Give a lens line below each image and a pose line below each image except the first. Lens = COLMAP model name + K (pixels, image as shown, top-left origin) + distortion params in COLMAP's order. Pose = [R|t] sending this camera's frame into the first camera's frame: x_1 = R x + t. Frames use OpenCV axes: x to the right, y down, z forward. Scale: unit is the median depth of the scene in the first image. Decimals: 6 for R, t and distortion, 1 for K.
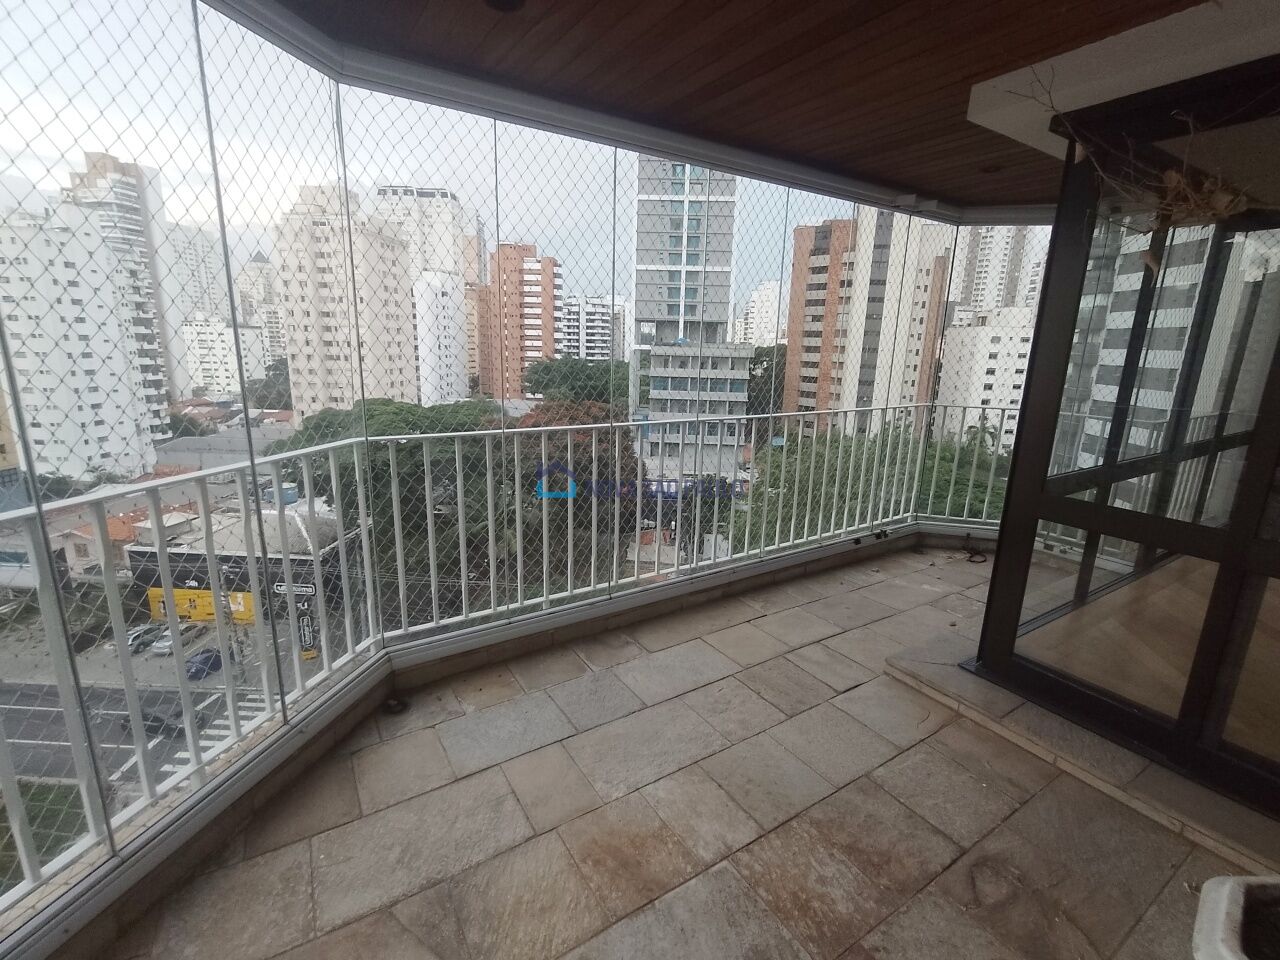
lens RADIAL K [[584.9, 0, 641.9], [0, 584.9, 477.4], [0, 0, 1]] dist [0.003375, -0.000016]
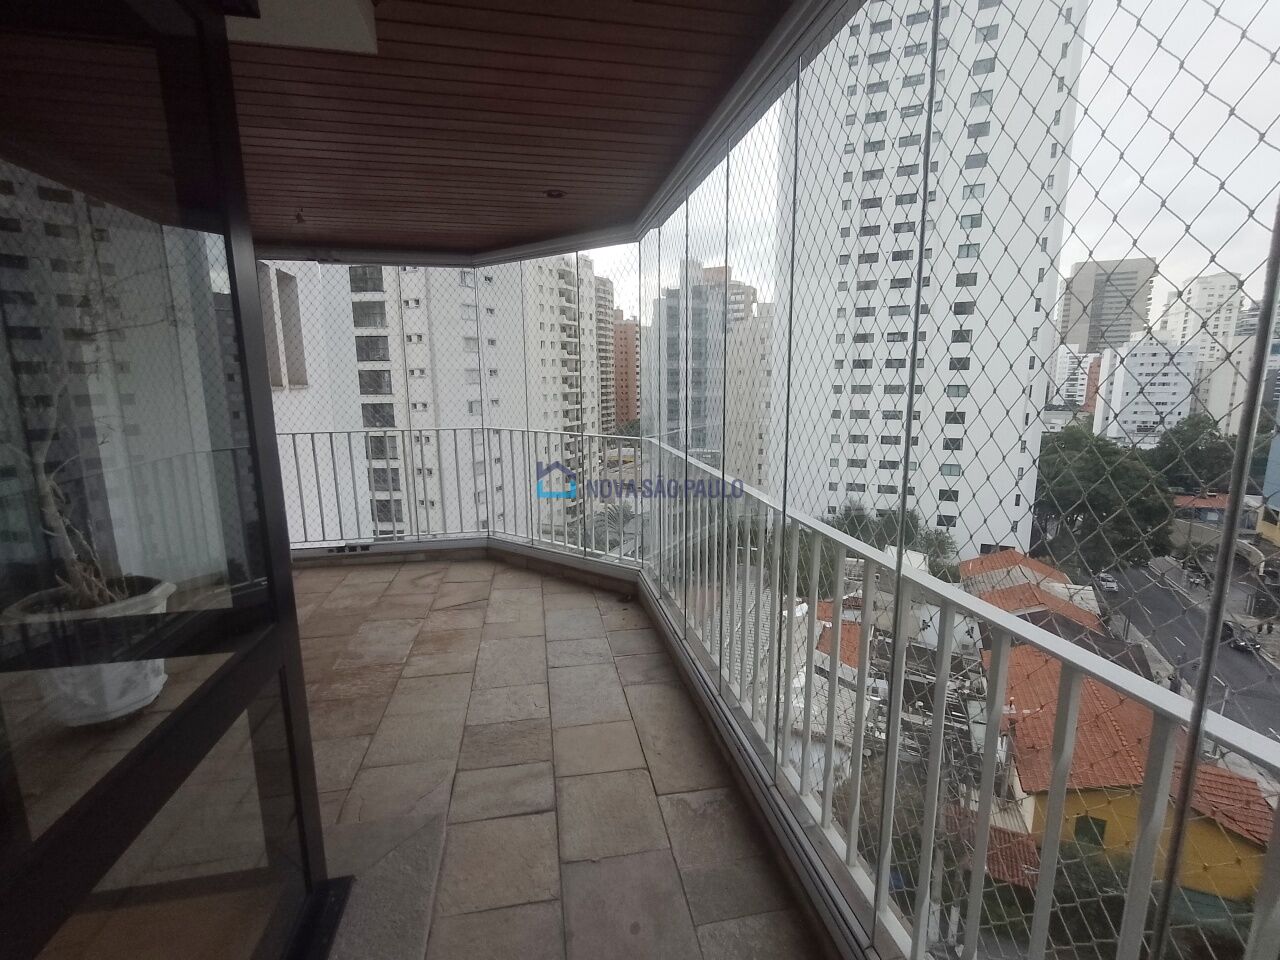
lens RADIAL K [[584.9, 0, 639.7], [0, 584.9, 483.1], [0, 0, 1]] dist [0.003375, -0.000016]
pose [[-0.374177, 0.139546, -0.916798, 0.371865], [-0.215797, 0.948372, 0.232427, -0.112341], [0.901900, 0.284811, -0.324746, 0.537459]]
